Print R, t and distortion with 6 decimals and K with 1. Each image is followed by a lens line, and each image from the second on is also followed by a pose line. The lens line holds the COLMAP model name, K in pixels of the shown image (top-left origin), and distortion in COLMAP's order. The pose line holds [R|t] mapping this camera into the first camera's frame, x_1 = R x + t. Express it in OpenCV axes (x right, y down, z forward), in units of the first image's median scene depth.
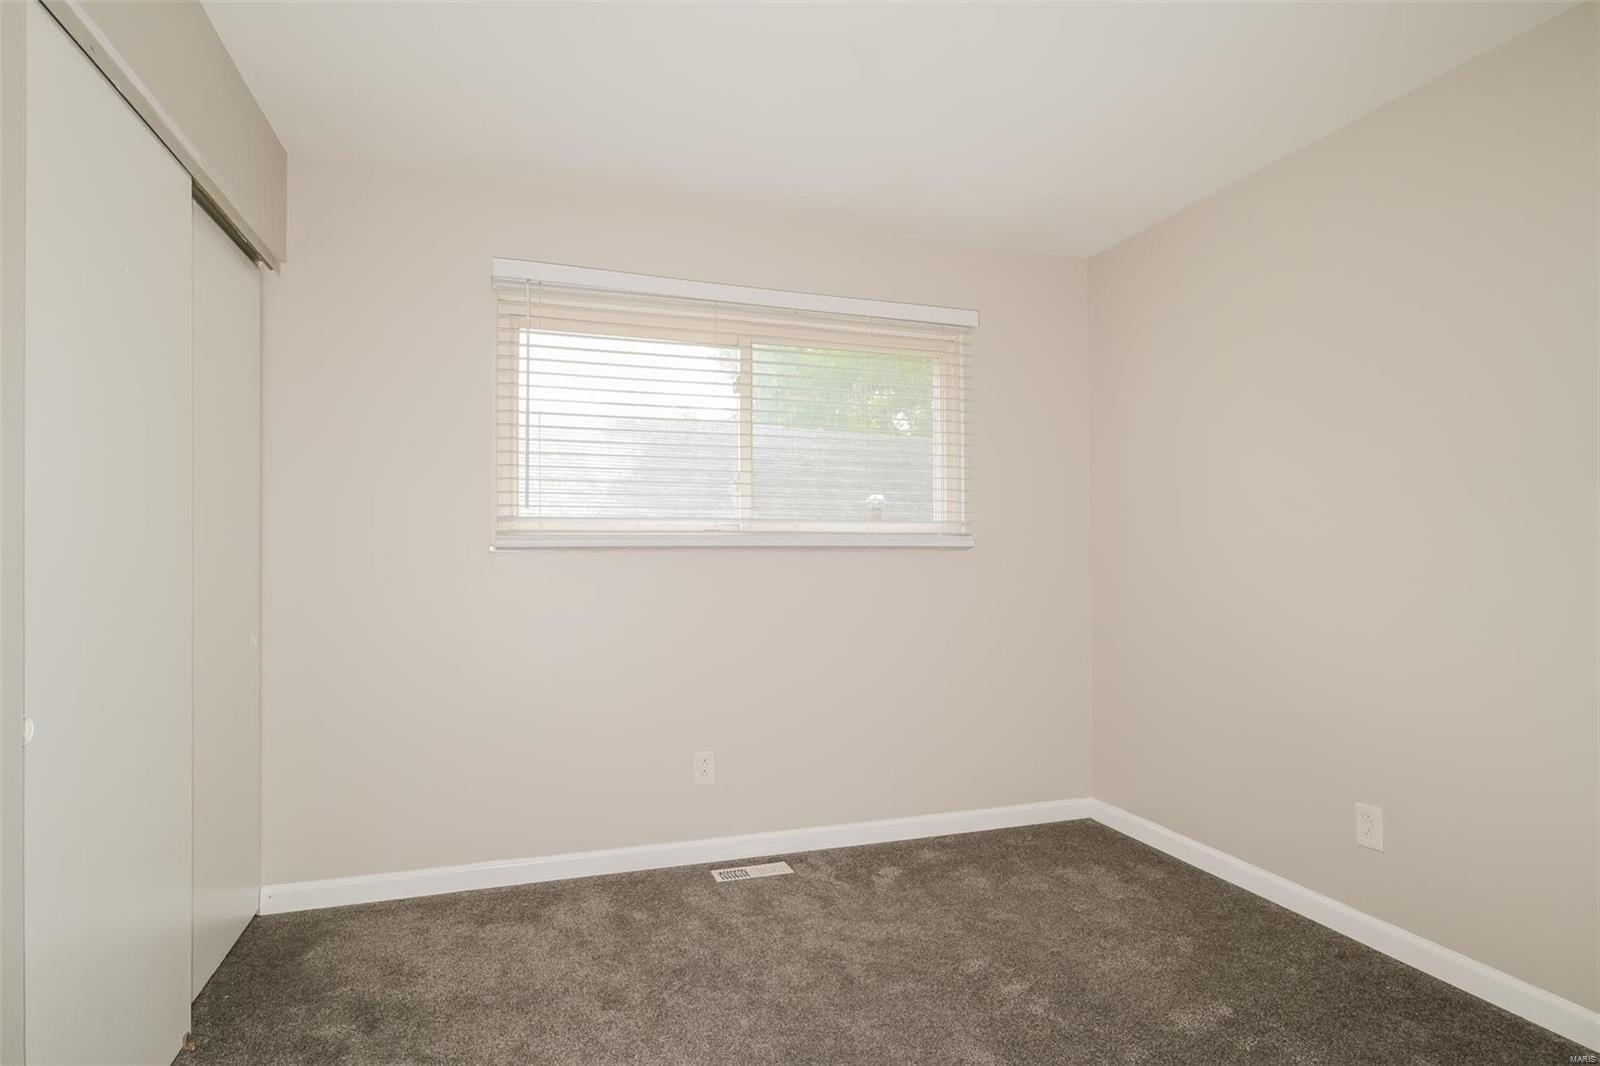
lens RADIAL K [[844.9, 0, 796.0], [0, 844.9, 554.1], [0, 0, 1]] dist [0.001949, 0.000272]
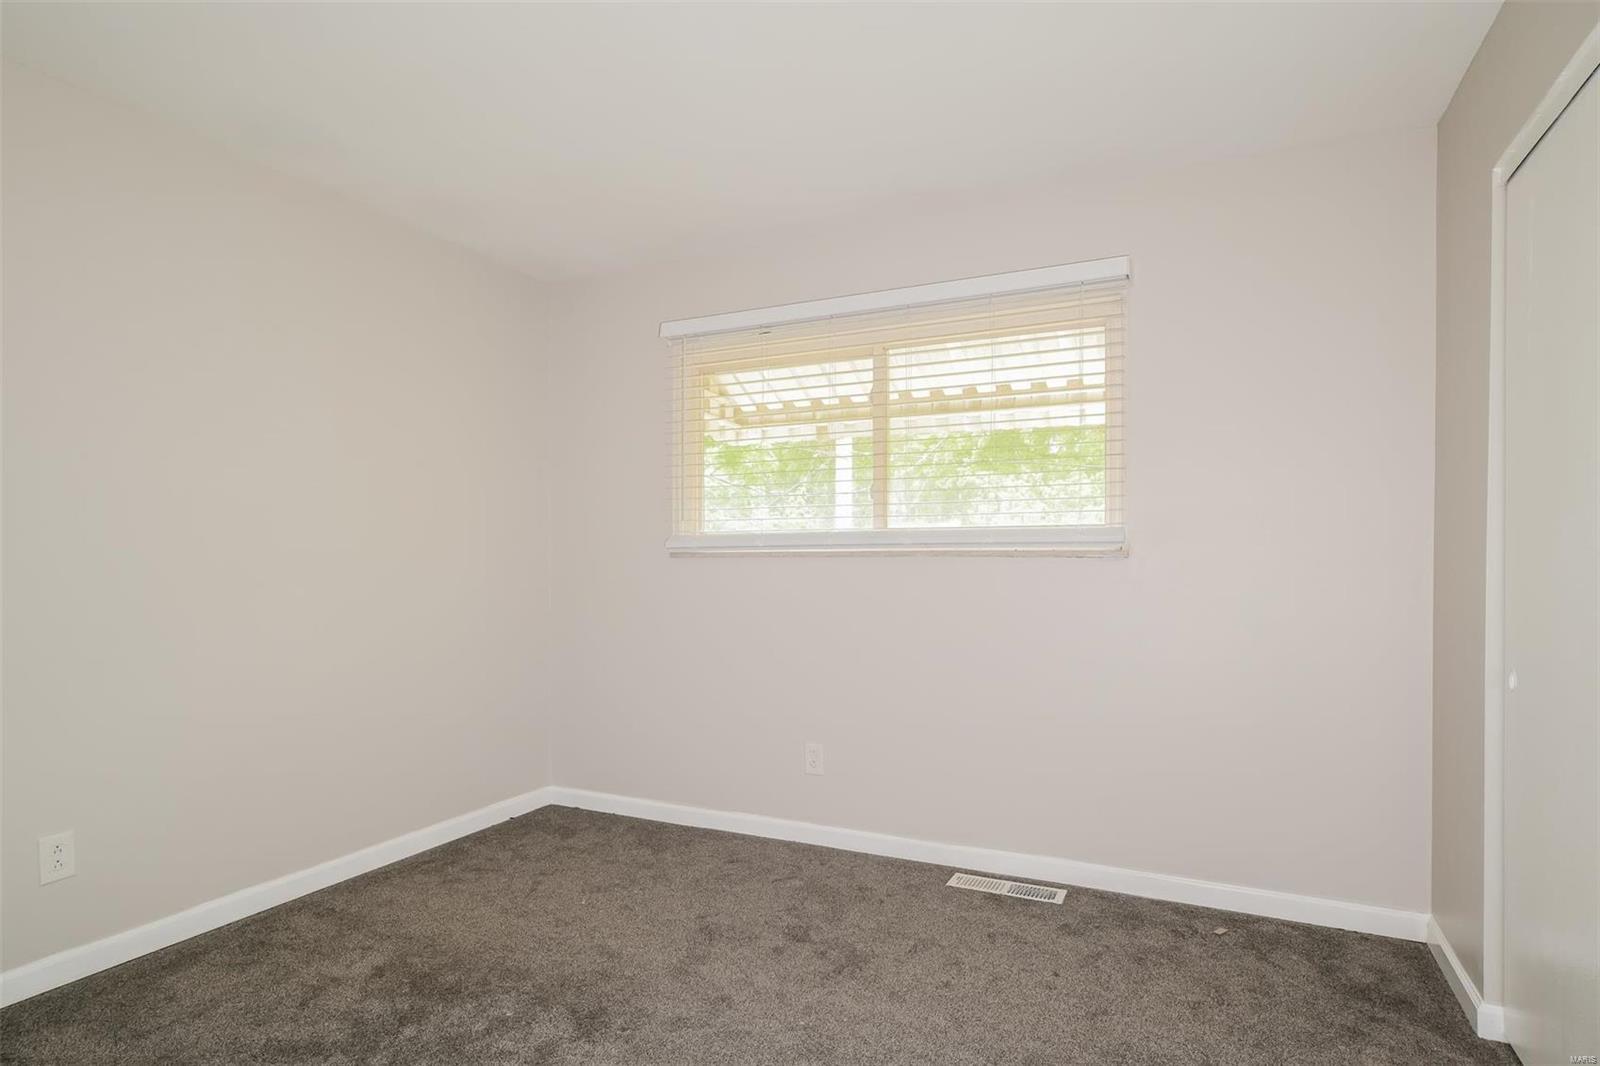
lens RADIAL K [[852.3, 0, 805.3], [0, 852.3, 584.5], [0, 0, 1]] dist [0.000936, -0.000686]
pose [[0.721746, 0.020323, -0.691860, 0.586266], [0.000528, 0.999552, 0.029912, -0.000863], [0.692158, -0.021955, 0.721412, 0.197149]]
